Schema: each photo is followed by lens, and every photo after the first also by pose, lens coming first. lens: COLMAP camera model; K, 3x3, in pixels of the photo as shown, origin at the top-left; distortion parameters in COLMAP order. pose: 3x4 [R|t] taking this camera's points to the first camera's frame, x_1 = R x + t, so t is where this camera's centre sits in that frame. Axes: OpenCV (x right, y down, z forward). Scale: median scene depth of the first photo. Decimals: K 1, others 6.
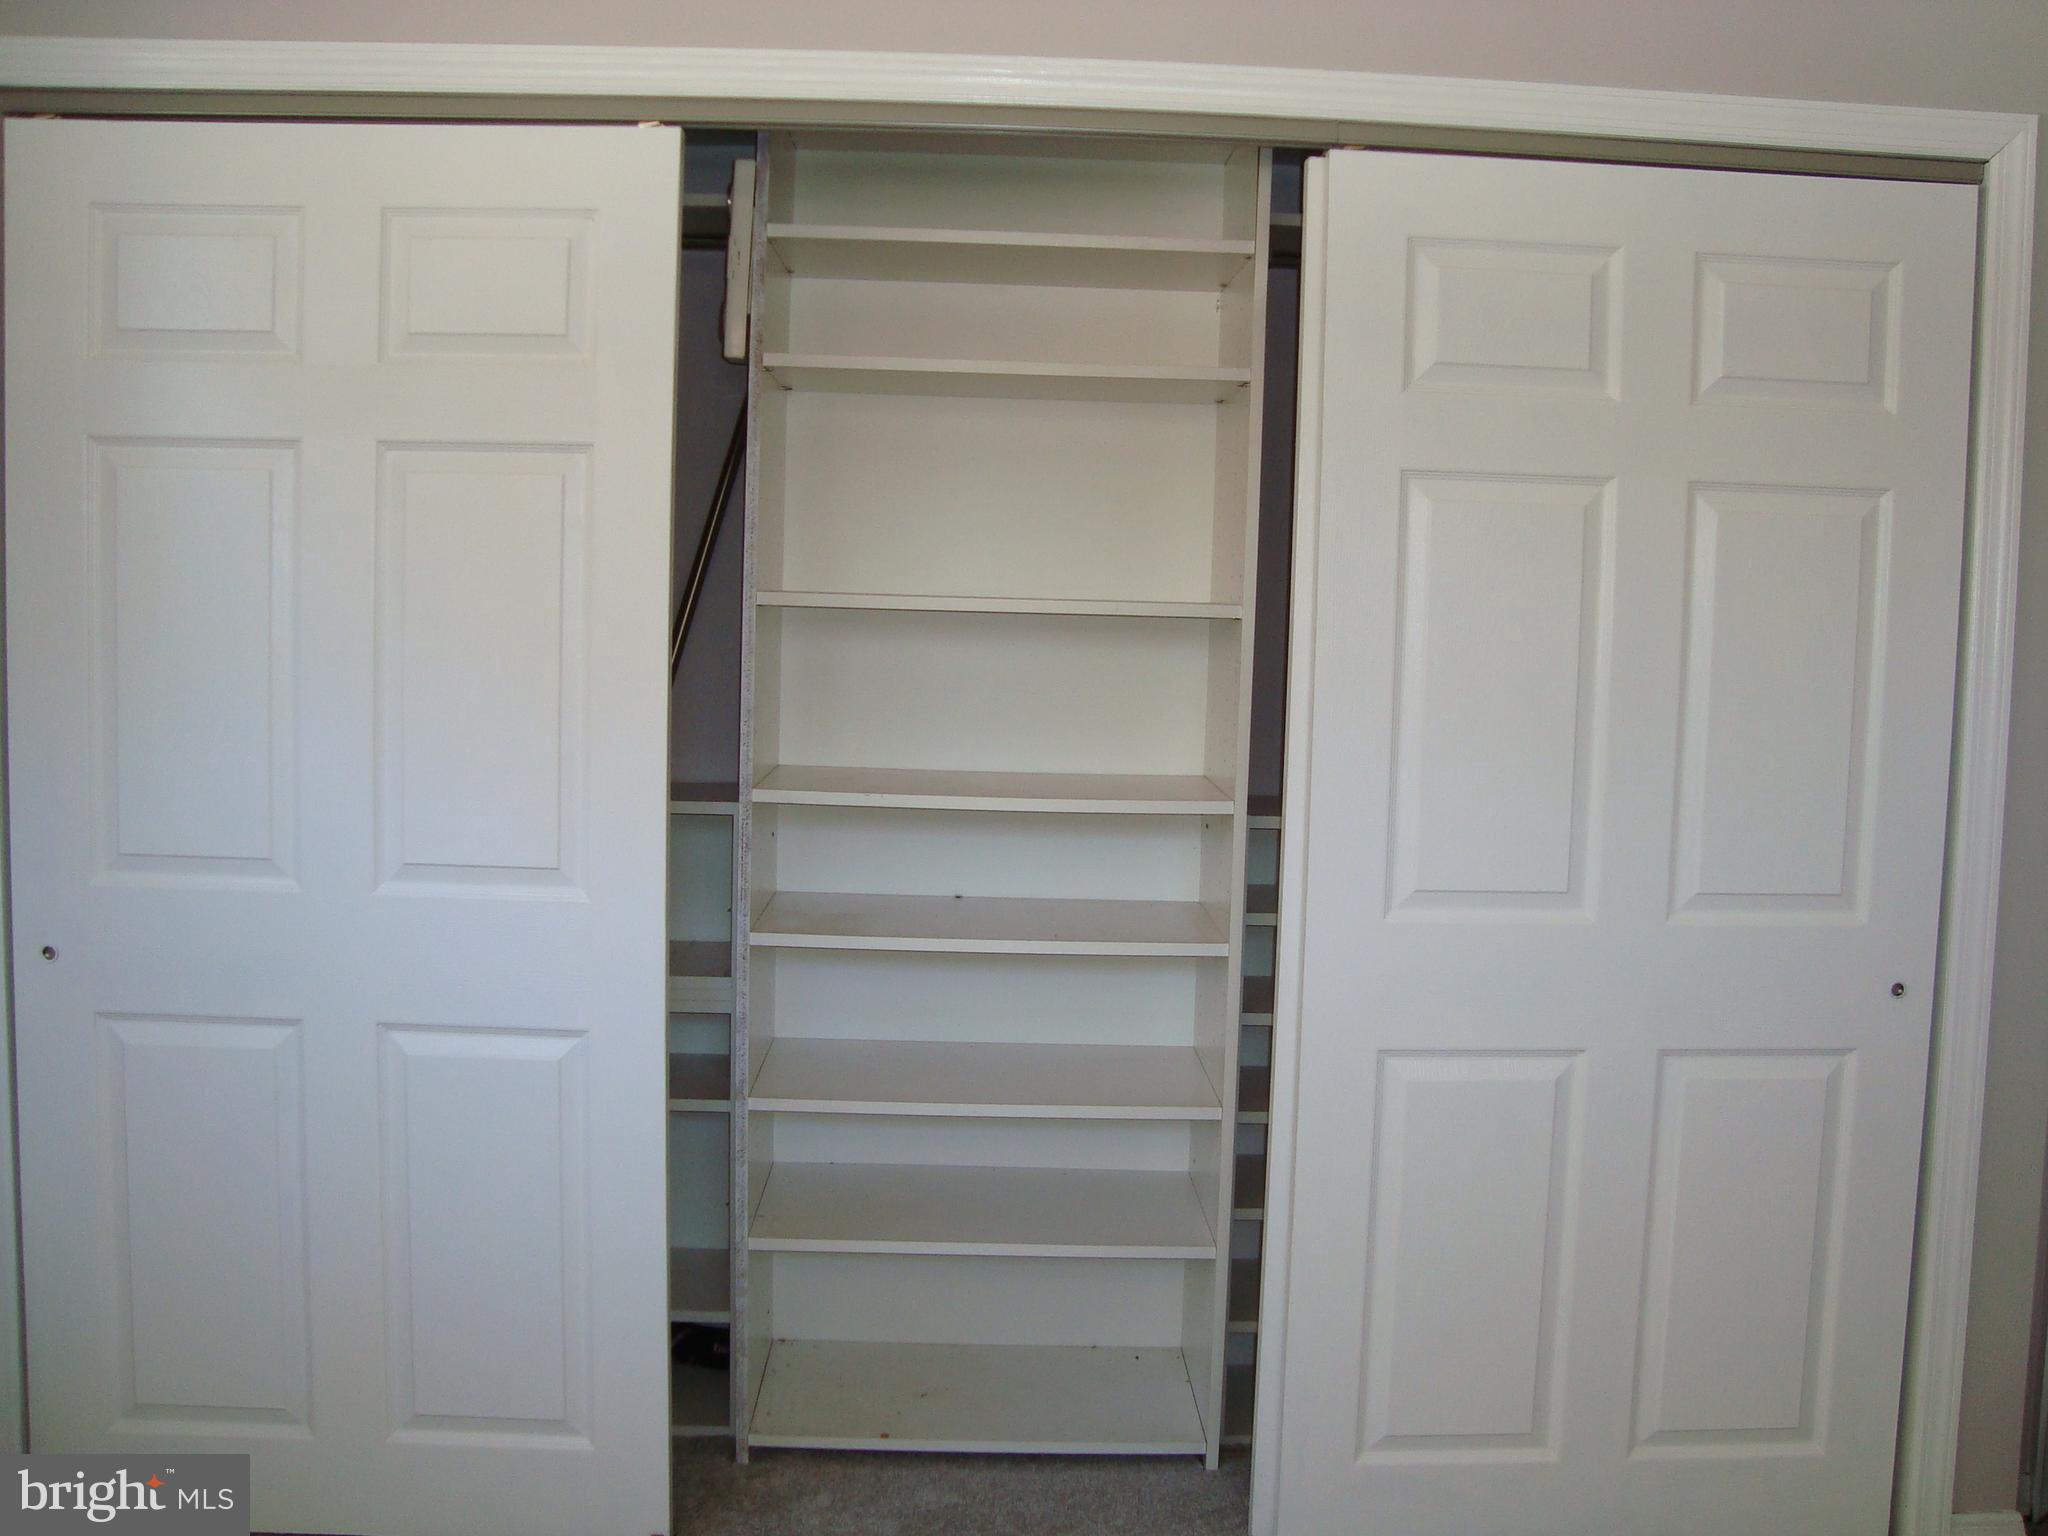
lens RADIAL K [[2125.4, 0, 1024.0], [0, 2125.4, 768.0], [0, 0, 1]] dist [-0.227852, 0.265666]
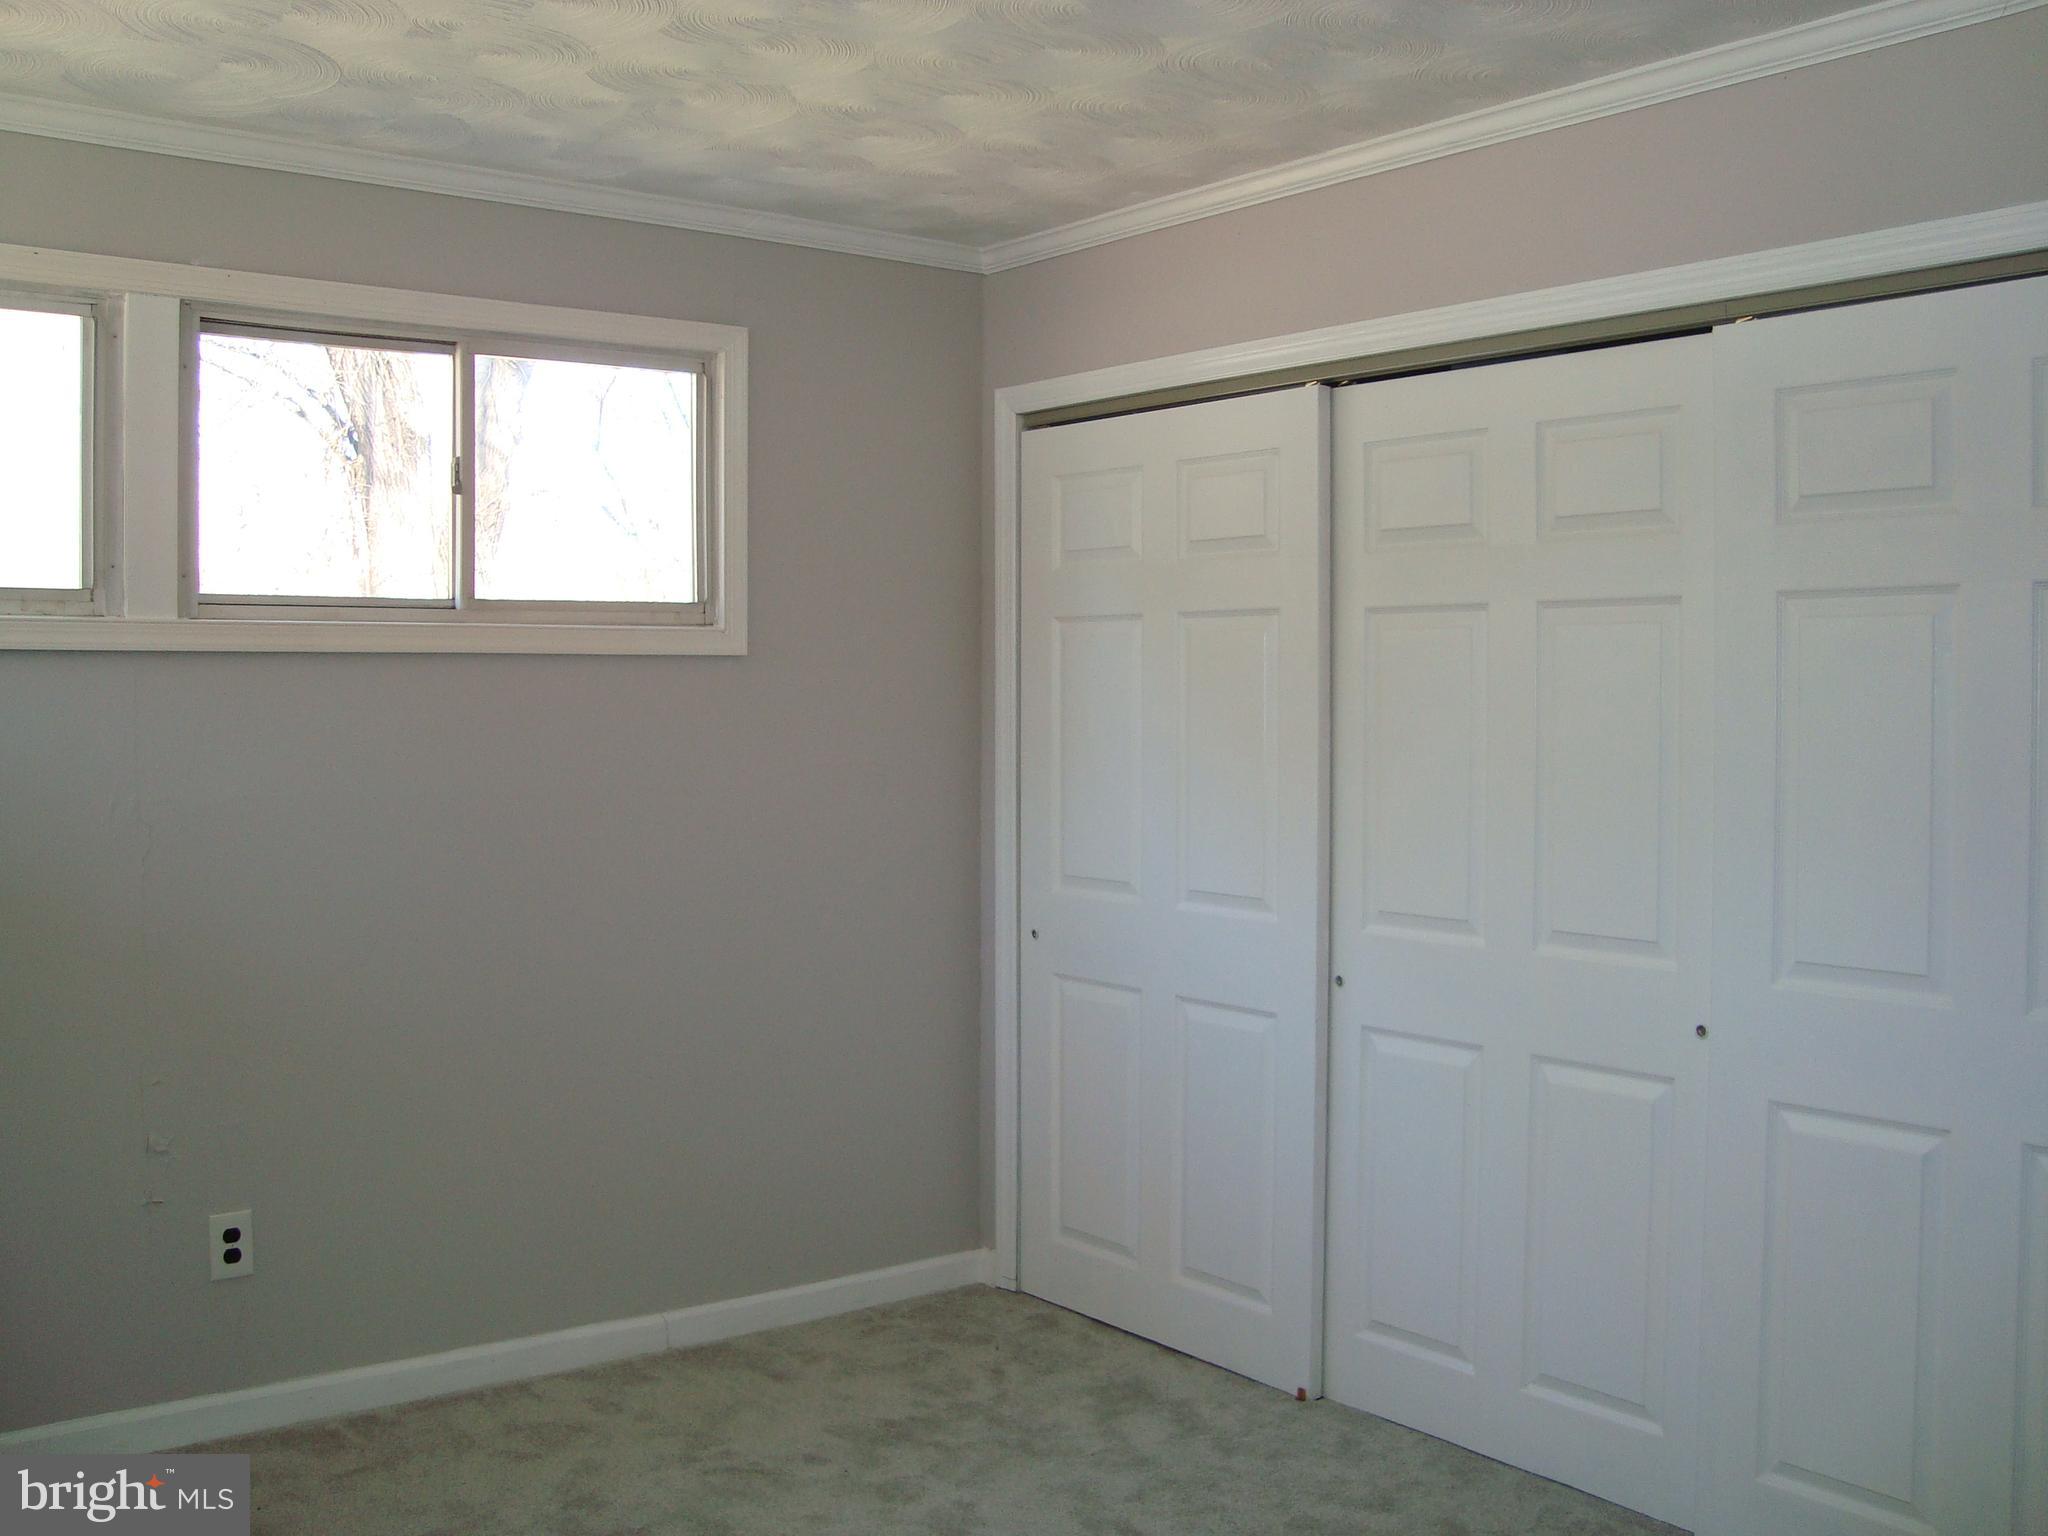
lens RADIAL K [[1971.9, 0, 1009.6], [0, 1971.9, 756.1], [0, 0, 1]] dist [-0.220561, 0.224651]
pose [[0.585505, 0.000013, -0.810669, 0.769406], [-0.060609, 0.997202, -0.043758, 0.018649], [0.808400, 0.074754, 0.583867, 0.057301]]
